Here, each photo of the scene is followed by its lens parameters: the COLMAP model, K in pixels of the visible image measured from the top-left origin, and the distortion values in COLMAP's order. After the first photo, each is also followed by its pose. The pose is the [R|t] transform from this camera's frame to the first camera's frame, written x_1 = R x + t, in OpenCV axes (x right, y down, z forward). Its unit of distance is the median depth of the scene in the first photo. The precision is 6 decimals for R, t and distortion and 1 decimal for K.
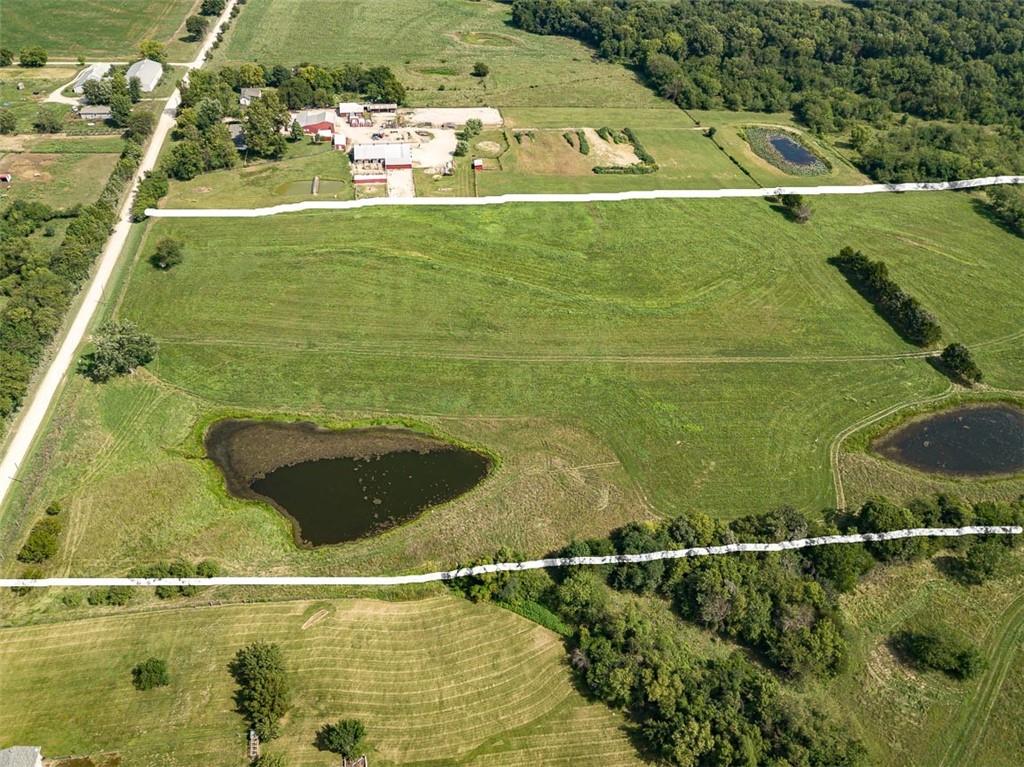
lens RADIAL K [[772.7, 0, 512.0], [0, 772.7, 383.5], [0, 0, 1]] dist [0.007804, -0.005186]
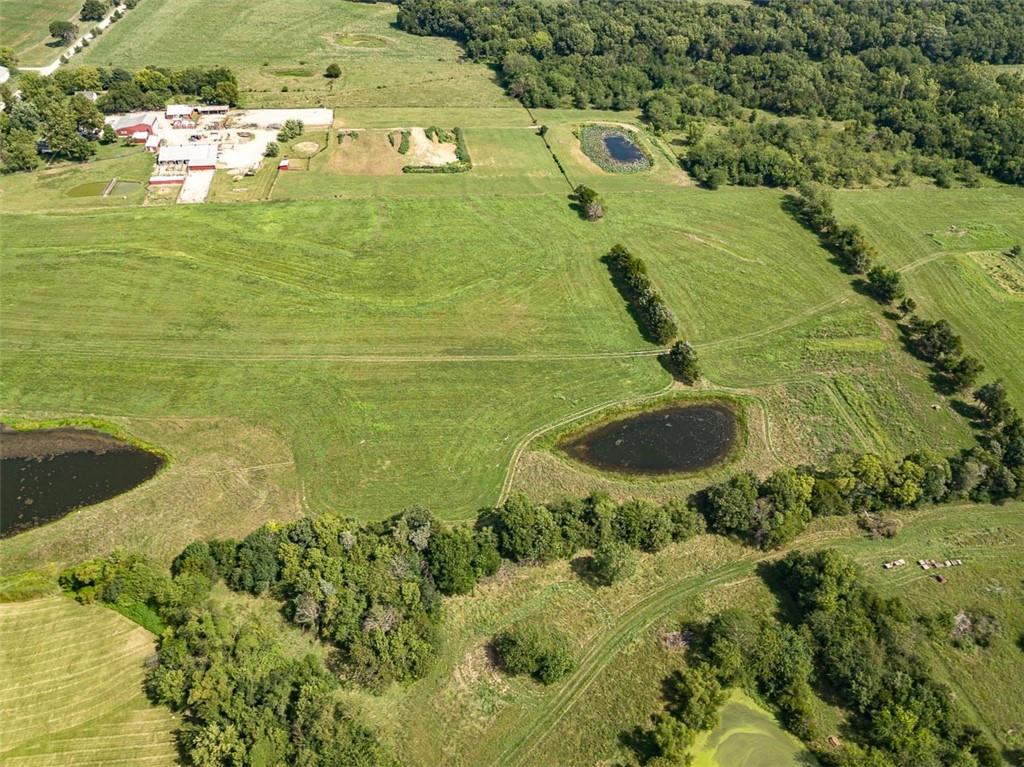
lens RADIAL K [[772.7, 0, 512.0], [0, 772.7, 383.5], [0, 0, 1]] dist [0.007804, -0.005186]
pose [[0.999788, -0.004403, -0.020104, 0.281978], [0.004301, 0.999978, -0.005083, 0.005047], [0.020126, 0.004996, 0.999785, 0.011614]]
